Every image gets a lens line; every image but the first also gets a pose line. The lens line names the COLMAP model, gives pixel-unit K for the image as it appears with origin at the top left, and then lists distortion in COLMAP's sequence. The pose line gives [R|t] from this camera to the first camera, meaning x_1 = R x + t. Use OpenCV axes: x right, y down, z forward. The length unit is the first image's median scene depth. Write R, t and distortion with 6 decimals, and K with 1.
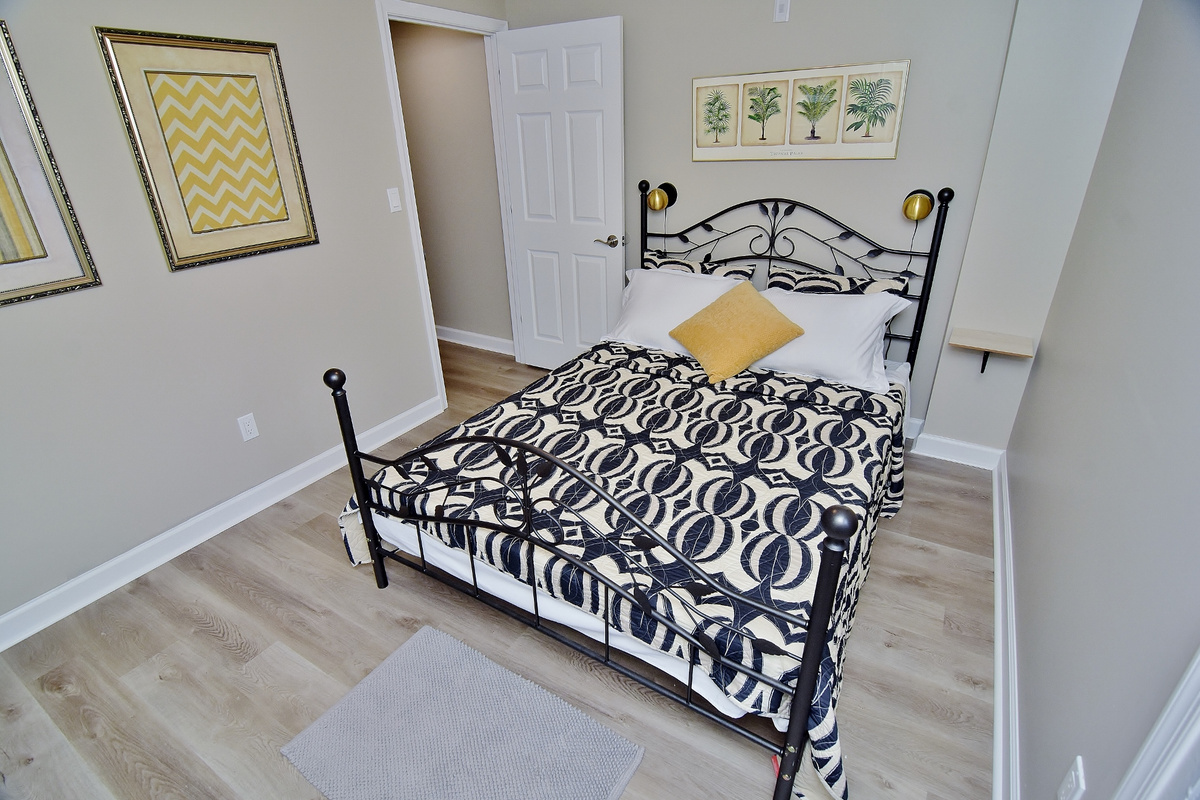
lens RADIAL K [[563.9, 0, 601.3], [0, 563.9, 401.7], [0, 0, 1]] dist [-0.036138, -0.000900]
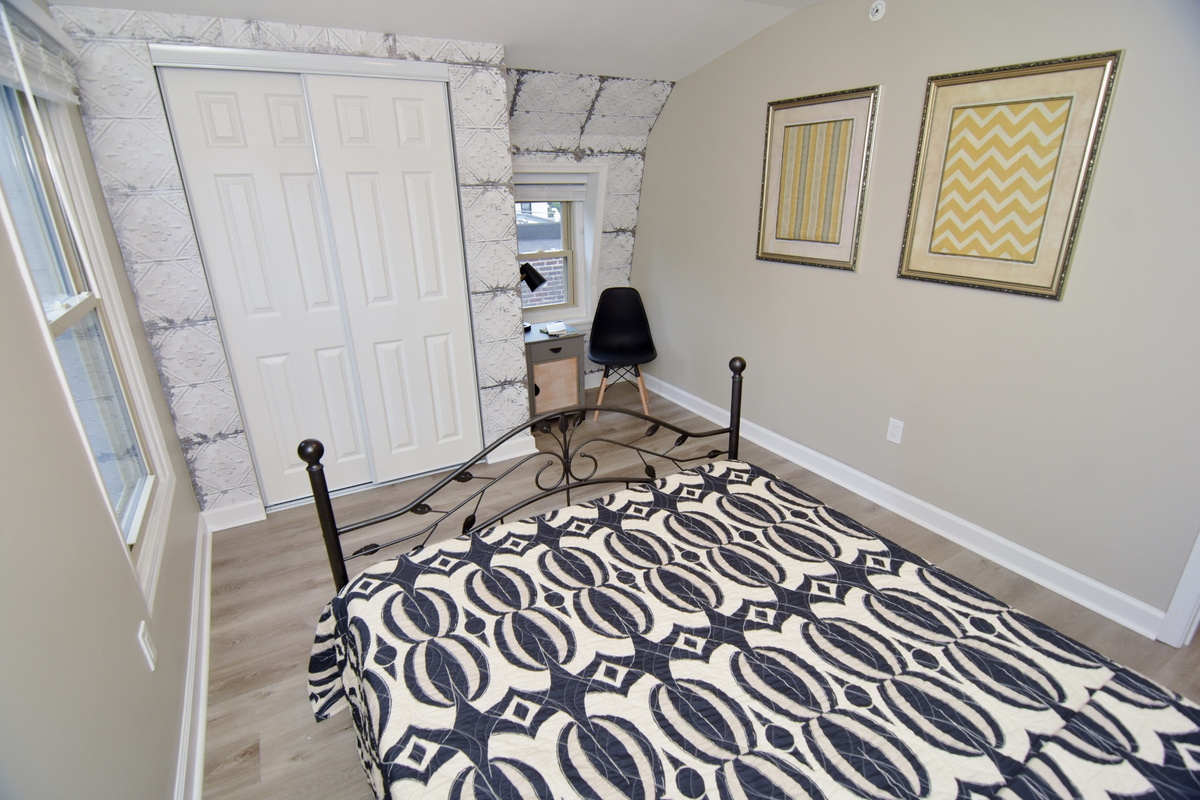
lens RADIAL K [[563.9, 0, 601.3], [0, 563.9, 401.7], [0, 0, 1]] dist [-0.036138, -0.000900]
pose [[-0.475834, 0.343517, -0.809678, 0.528286], [-0.351285, 0.769736, 0.533015, -0.402103], [0.806338, 0.538054, -0.245595, 0.832480]]
